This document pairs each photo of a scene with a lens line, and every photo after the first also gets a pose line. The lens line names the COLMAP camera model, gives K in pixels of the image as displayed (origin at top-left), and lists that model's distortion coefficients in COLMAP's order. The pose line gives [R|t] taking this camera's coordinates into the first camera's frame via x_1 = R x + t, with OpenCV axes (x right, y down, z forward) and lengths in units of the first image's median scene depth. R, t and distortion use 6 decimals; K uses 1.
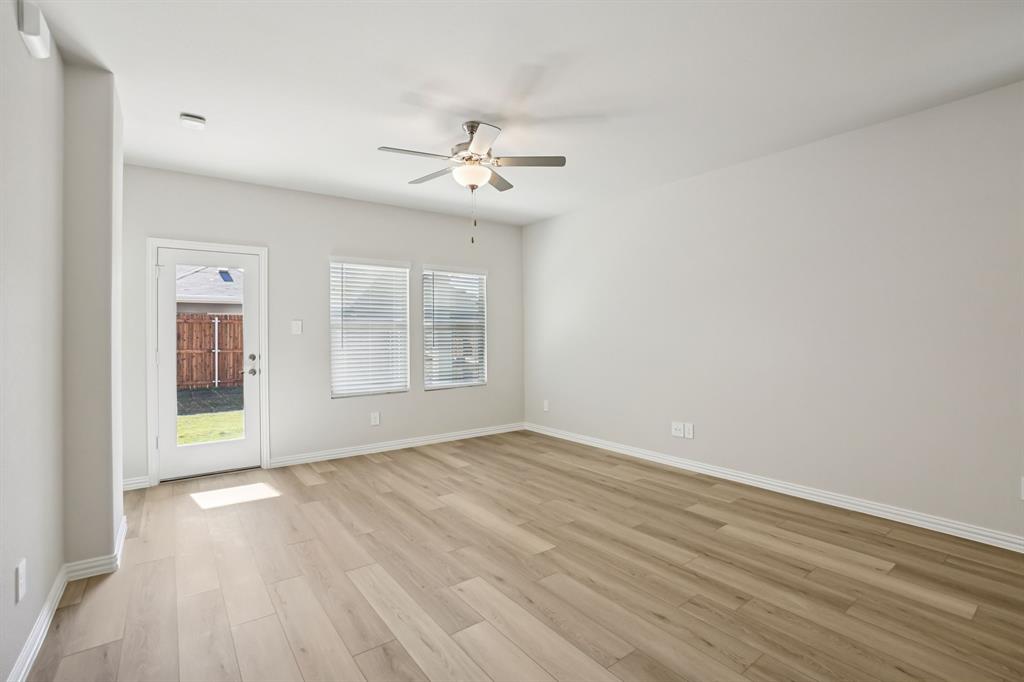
lens RADIAL K [[466.3, 0, 510.3], [0, 466.3, 337.6], [0, 0, 1]] dist [-0.061965, 0.023848]
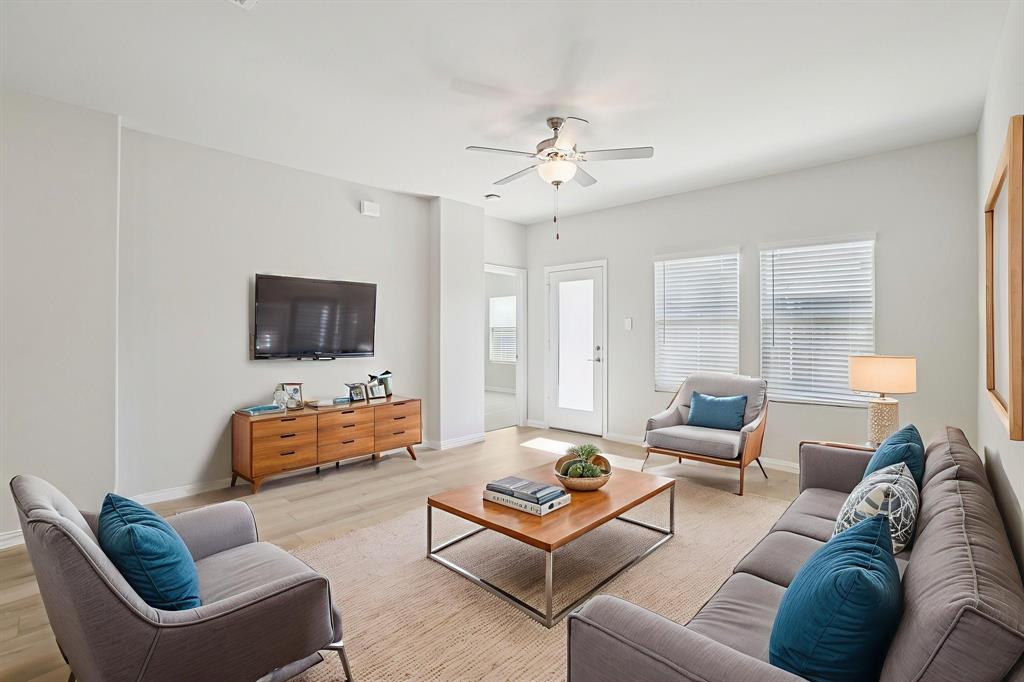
lens RADIAL K [[466.3, 0, 510.3], [0, 466.3, 337.6], [0, 0, 1]] dist [-0.061965, 0.023848]
pose [[0.172064, 0.018428, -0.984913, 0.663887], [-0.006939, 0.999823, 0.017495, -0.007047], [0.985061, 0.003824, 0.172161, 0.546916]]
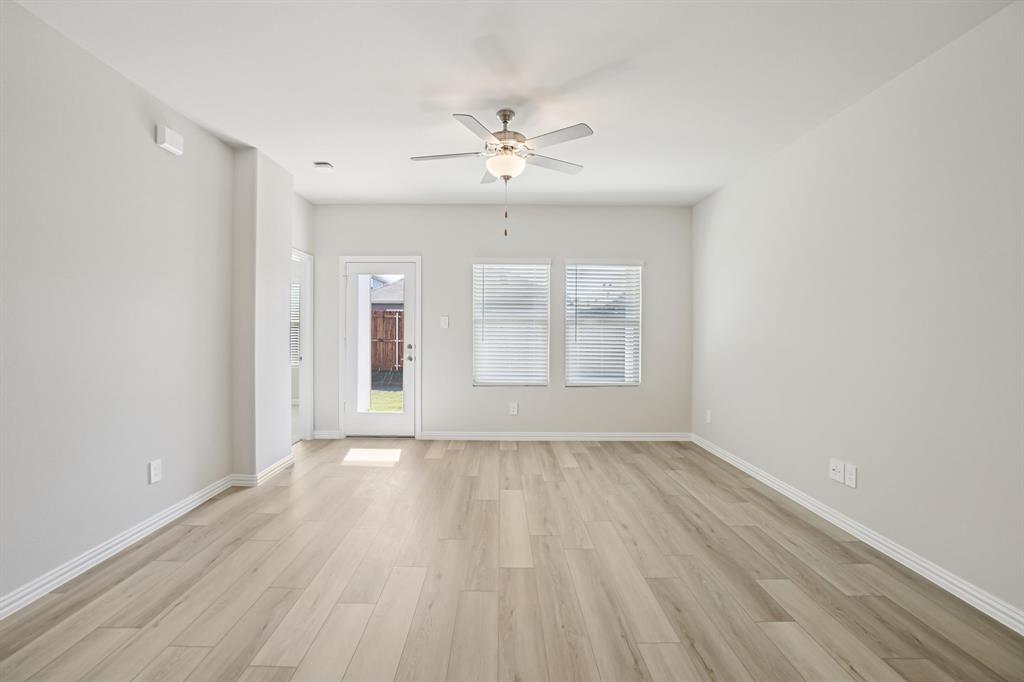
lens RADIAL K [[458.7, 0, 501.8], [0, 458.7, 340.1], [0, 0, 1]] dist [-0.057911, 0.022383]
pose [[0.801957, 0.024032, -0.596899, 0.366315], [-0.015247, 0.999688, 0.019764, -0.002795], [0.597188, -0.006749, 0.802073, 0.169667]]
